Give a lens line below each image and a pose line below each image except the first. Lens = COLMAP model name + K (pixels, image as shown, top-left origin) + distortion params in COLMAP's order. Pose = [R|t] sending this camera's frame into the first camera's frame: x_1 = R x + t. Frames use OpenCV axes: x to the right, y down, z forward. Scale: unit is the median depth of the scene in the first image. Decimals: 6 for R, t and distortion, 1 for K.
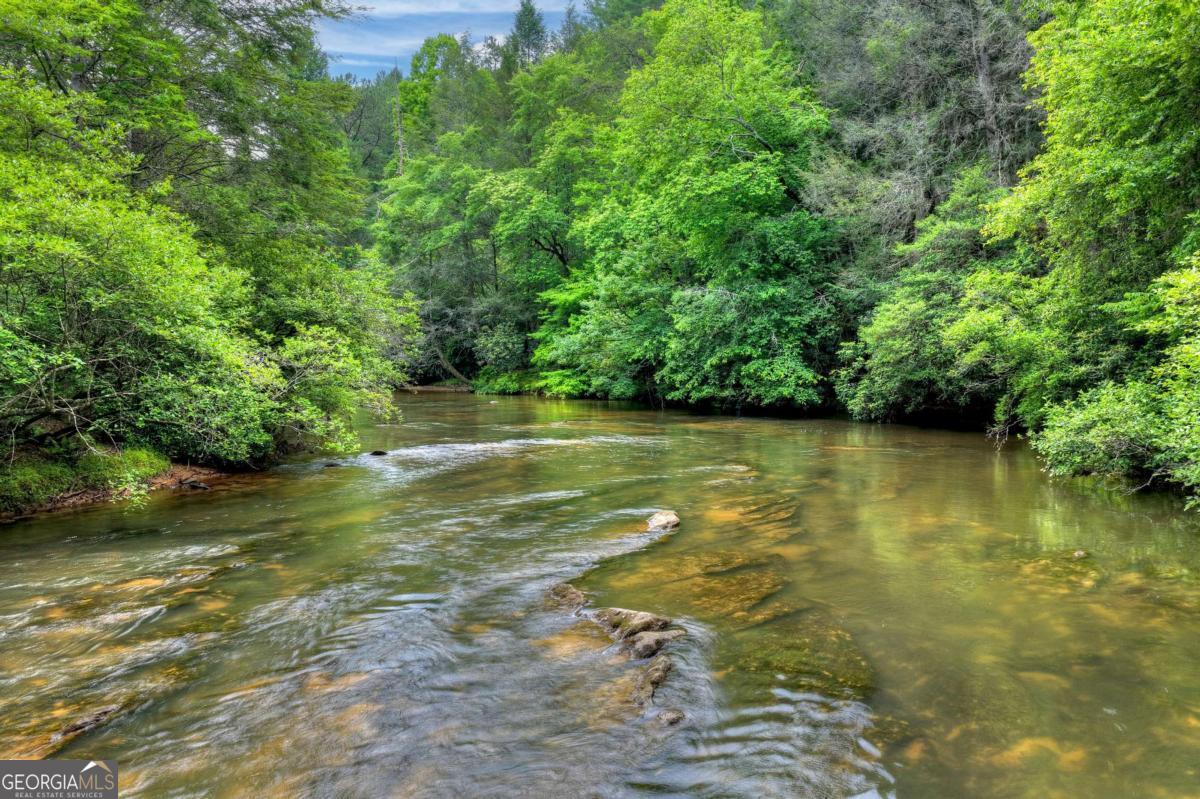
lens RADIAL K [[1001.9, 0, 603.9], [0, 1001.9, 395.3], [0, 0, 1]] dist [-0.011484, 0.028911]
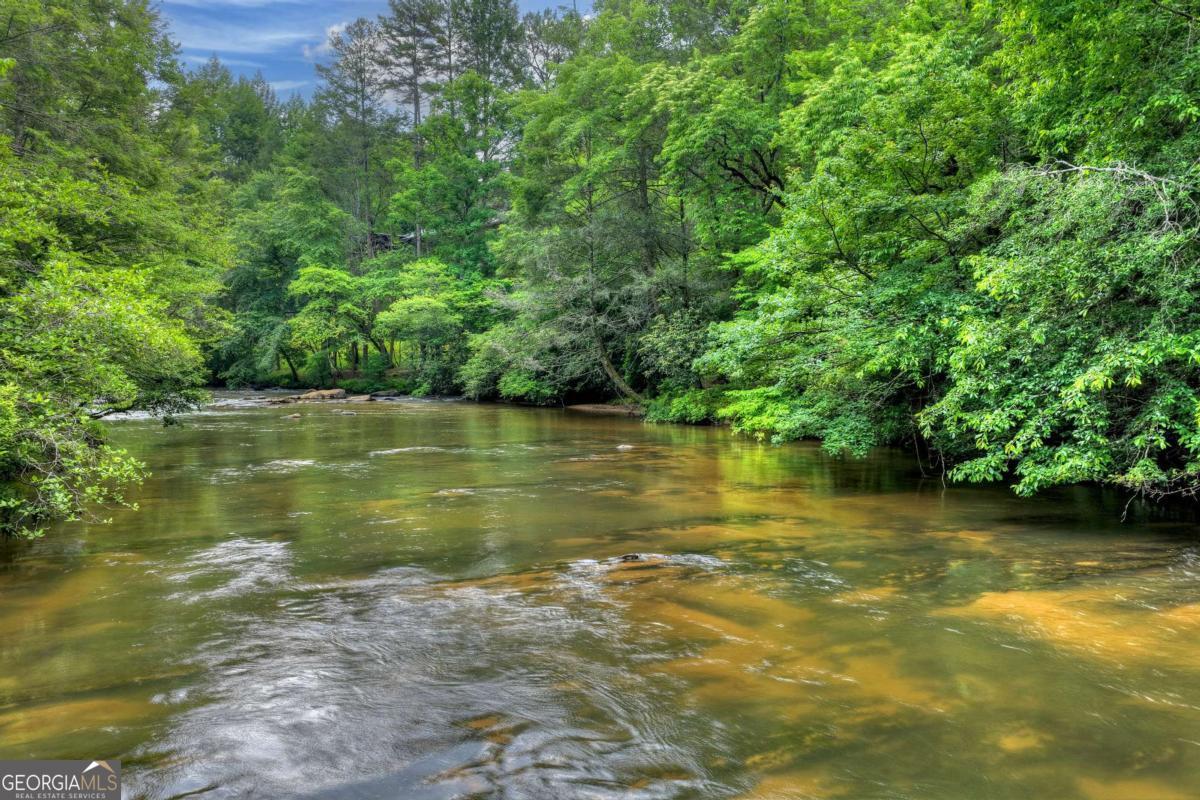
lens RADIAL K [[1001.9, 0, 598.2], [0, 1001.9, 406.2], [0, 0, 1]] dist [-0.011484, 0.028911]
pose [[0.957496, 0.010455, -0.288257, 0.043750], [-0.008457, 0.999931, 0.008177, -0.025401], [0.288323, -0.005391, 0.957518, 0.597479]]
